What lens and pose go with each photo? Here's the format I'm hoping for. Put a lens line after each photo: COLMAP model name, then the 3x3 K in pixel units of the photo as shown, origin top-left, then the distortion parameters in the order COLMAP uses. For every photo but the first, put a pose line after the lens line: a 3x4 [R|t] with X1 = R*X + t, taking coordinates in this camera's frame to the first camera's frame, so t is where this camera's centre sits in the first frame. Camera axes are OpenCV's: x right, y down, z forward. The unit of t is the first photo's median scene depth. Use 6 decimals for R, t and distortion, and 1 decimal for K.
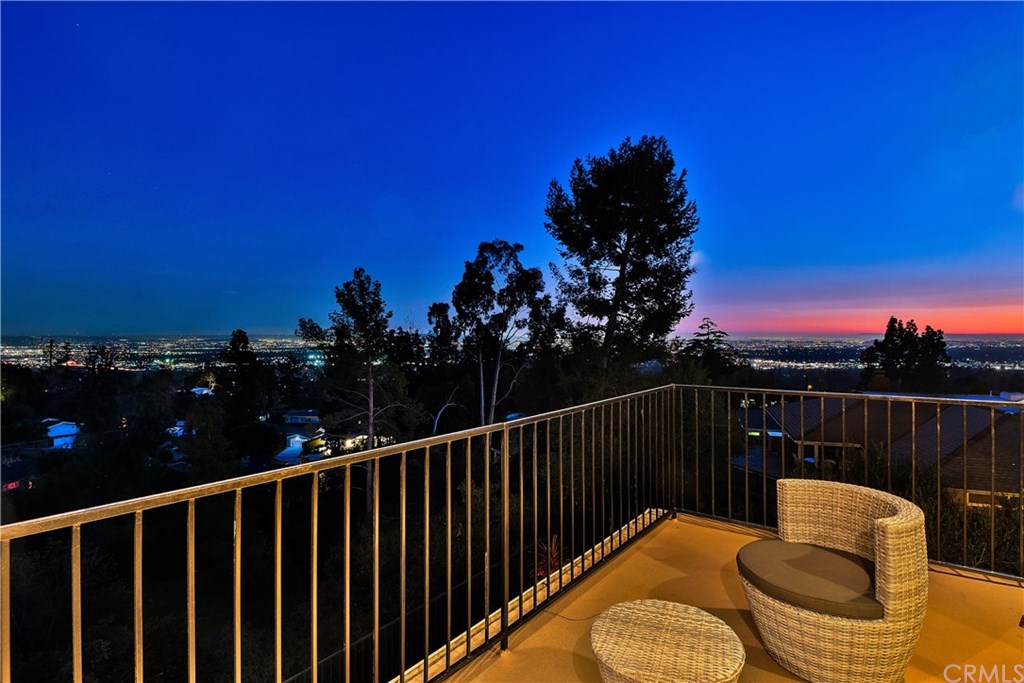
lens RADIAL K [[507.5, 0, 511.2], [0, 507.5, 329.9], [0, 0, 1]] dist [-0.002166, -0.001963]
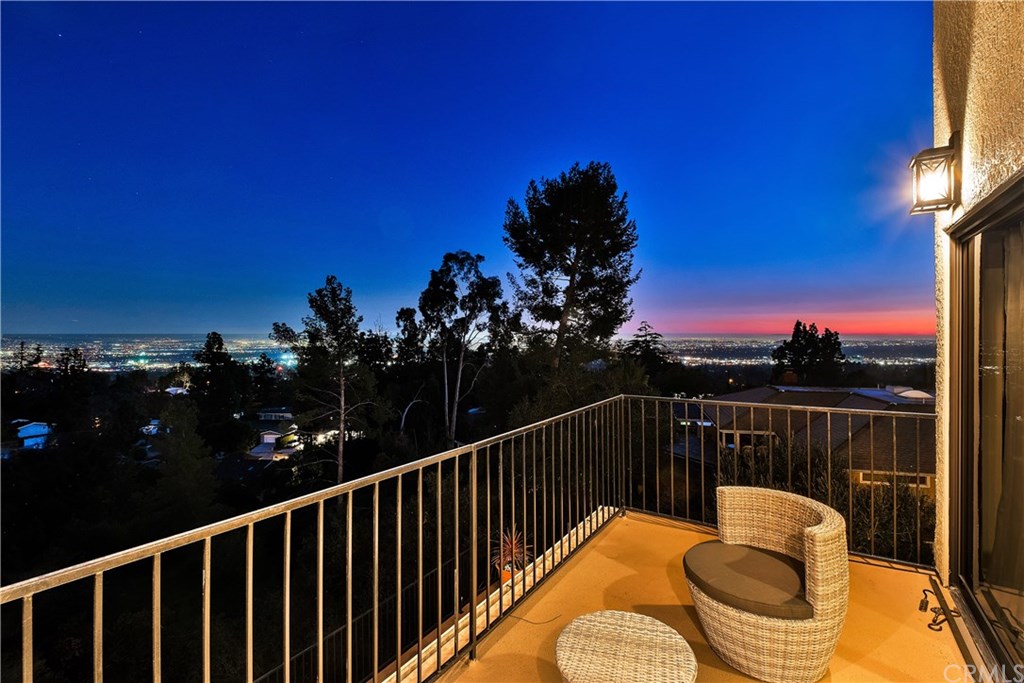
lens RADIAL K [[456.9, 0, 510.9], [0, 456.9, 327.8], [0, 0, 1]] dist [0.000557, -0.004897]
pose [[0.996467, -0.000263, 0.083980, -0.000877], [0.000971, 0.999964, -0.008386, -0.003461], [-0.083975, 0.008438, 0.996432, 0.002338]]
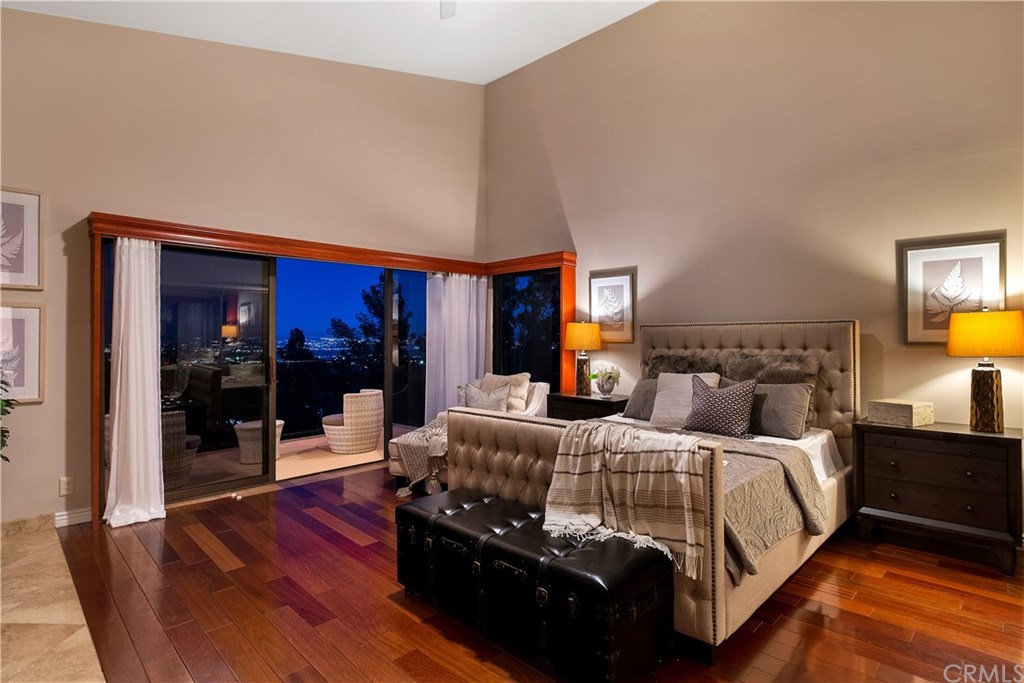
lens RADIAL K [[519.7, 0, 506.1], [0, 519.7, 329.7], [0, 0, 1]] dist [-0.000087, -0.001003]
pose [[0.993128, -0.001086, -0.117032, 0.109436], [0.001399, 0.999996, 0.002591, -0.000303], [0.117029, -0.002737, 0.993125, -0.103748]]
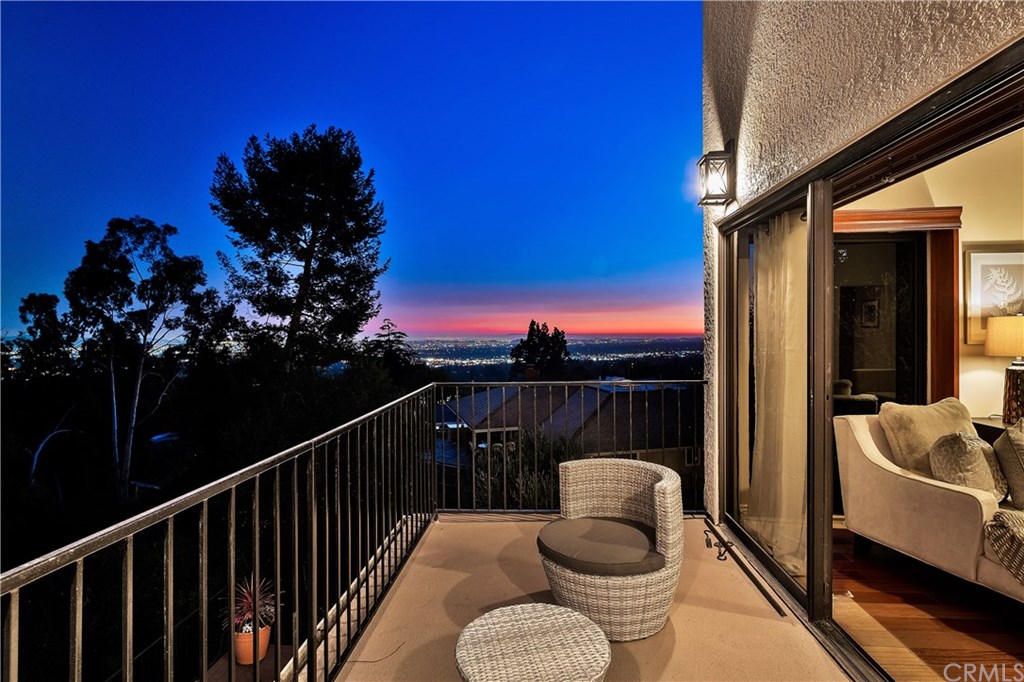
lens RADIAL K [[519.7, 0, 506.1], [0, 519.7, 329.2], [0, 0, 1]] dist [-0.000087, -0.001003]
pose [[0.826626, 0.000927, 0.562751, -0.014050], [0.000958, 0.999995, -0.003055, 0.000764], [-0.562751, 0.003065, 0.826621, 0.010422]]
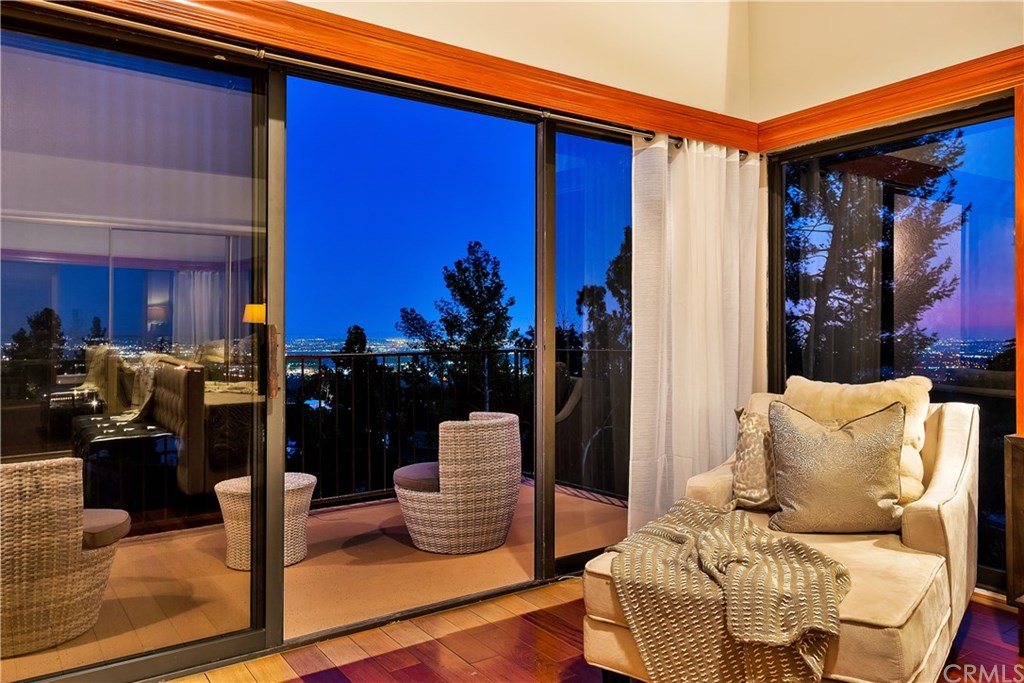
lens RADIAL K [[730.3, 0, 509.9], [0, 730.3, 321.5], [0, 0, 1]] dist [-0.006289, -0.000921]
pose [[0.957419, -0.005066, -0.288656, 0.079363], [0.003353, 0.999974, -0.006429, 0.006623], [0.288681, 0.005187, 0.957411, -0.044327]]
